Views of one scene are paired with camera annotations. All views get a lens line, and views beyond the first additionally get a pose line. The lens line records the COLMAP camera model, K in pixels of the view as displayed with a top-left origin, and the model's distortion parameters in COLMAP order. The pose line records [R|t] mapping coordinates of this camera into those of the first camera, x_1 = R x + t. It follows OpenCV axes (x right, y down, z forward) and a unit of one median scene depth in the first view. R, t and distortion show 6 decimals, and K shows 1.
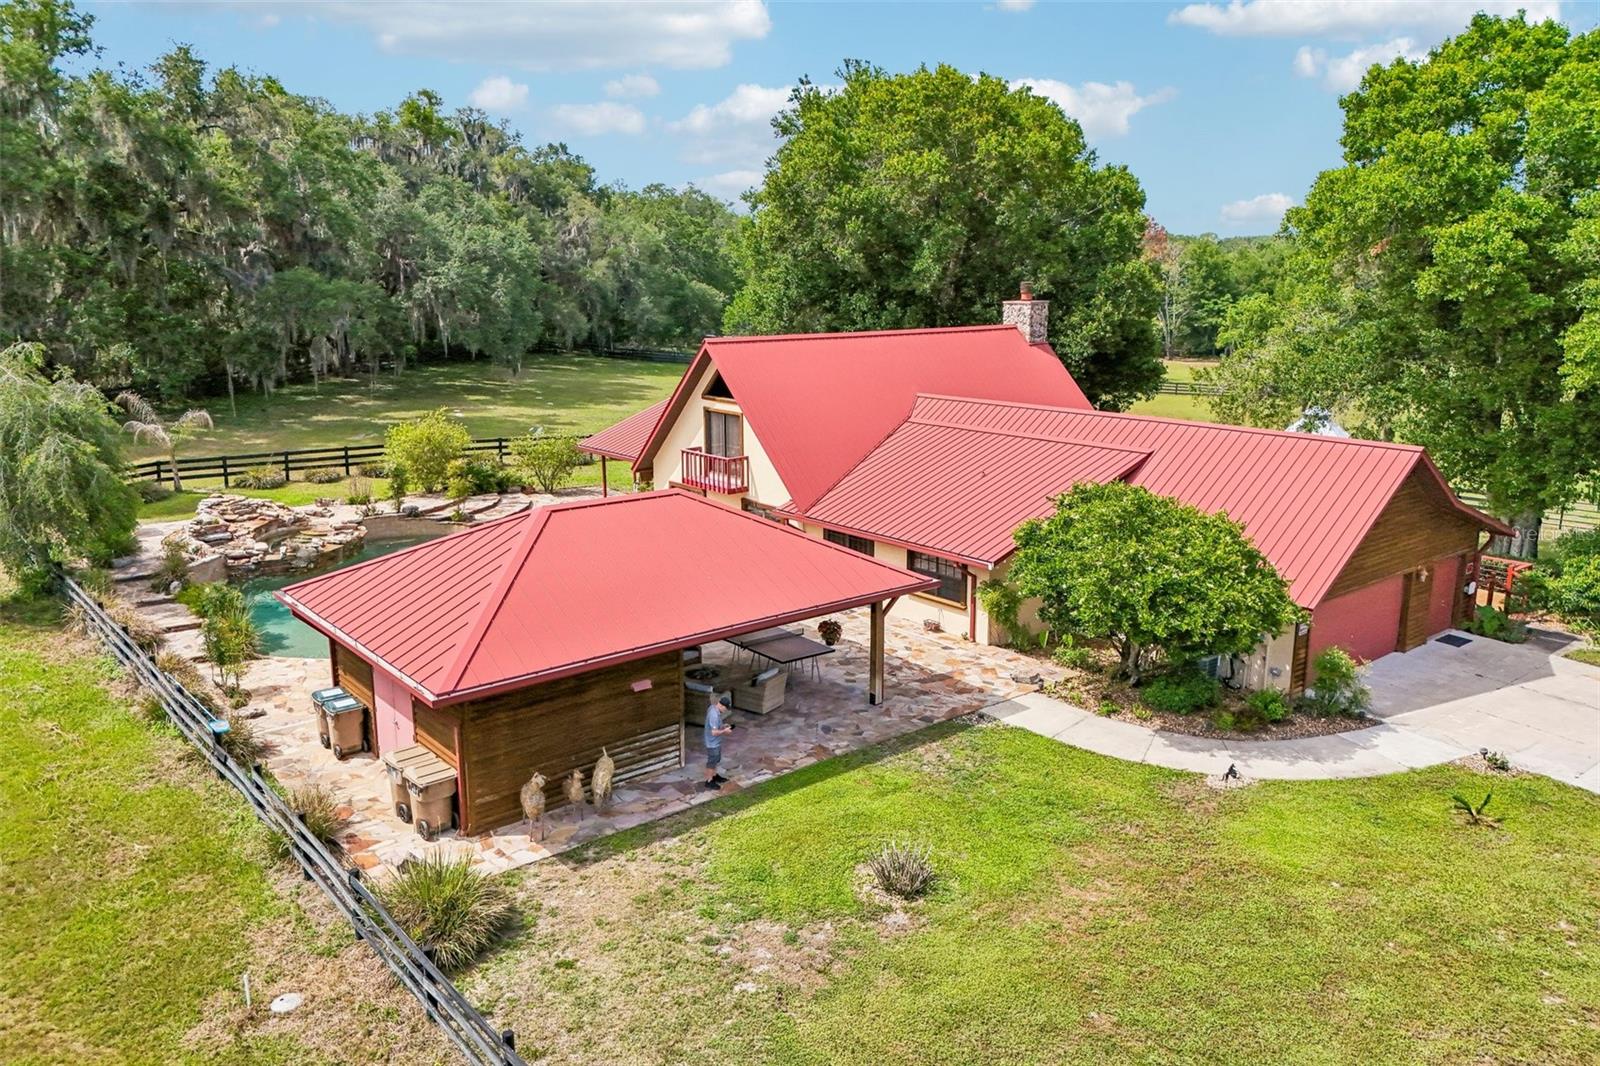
lens RADIAL K [[1176.1, 0, 801.6], [0, 1176.1, 540.4], [0, 0, 1]] dist [0.071828, -0.059103]
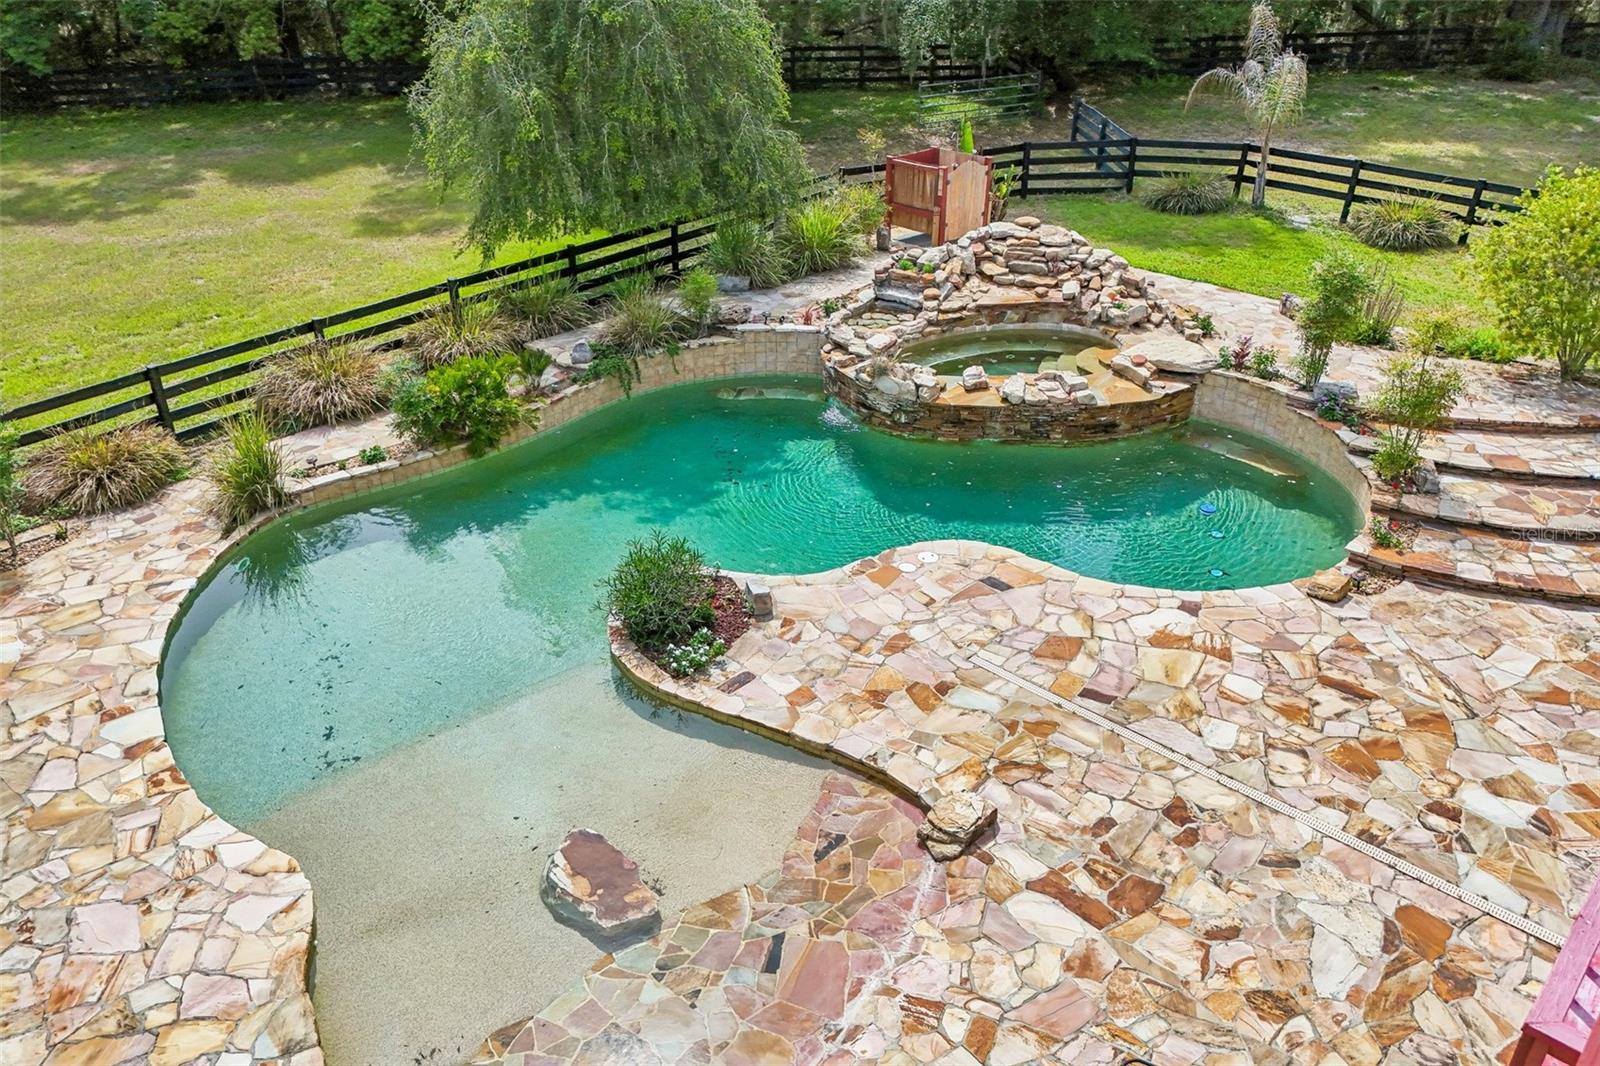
lens RADIAL K [[1176.1, 0, 801.6], [0, 1176.1, 540.4], [0, 0, 1]] dist [0.071828, -0.059103]
pose [[0.116287, 0.489264, -0.864349, 0.006375], [-0.227863, 0.860183, 0.456250, -0.210016], [0.966724, 0.143897, 0.211513, 1.323280]]
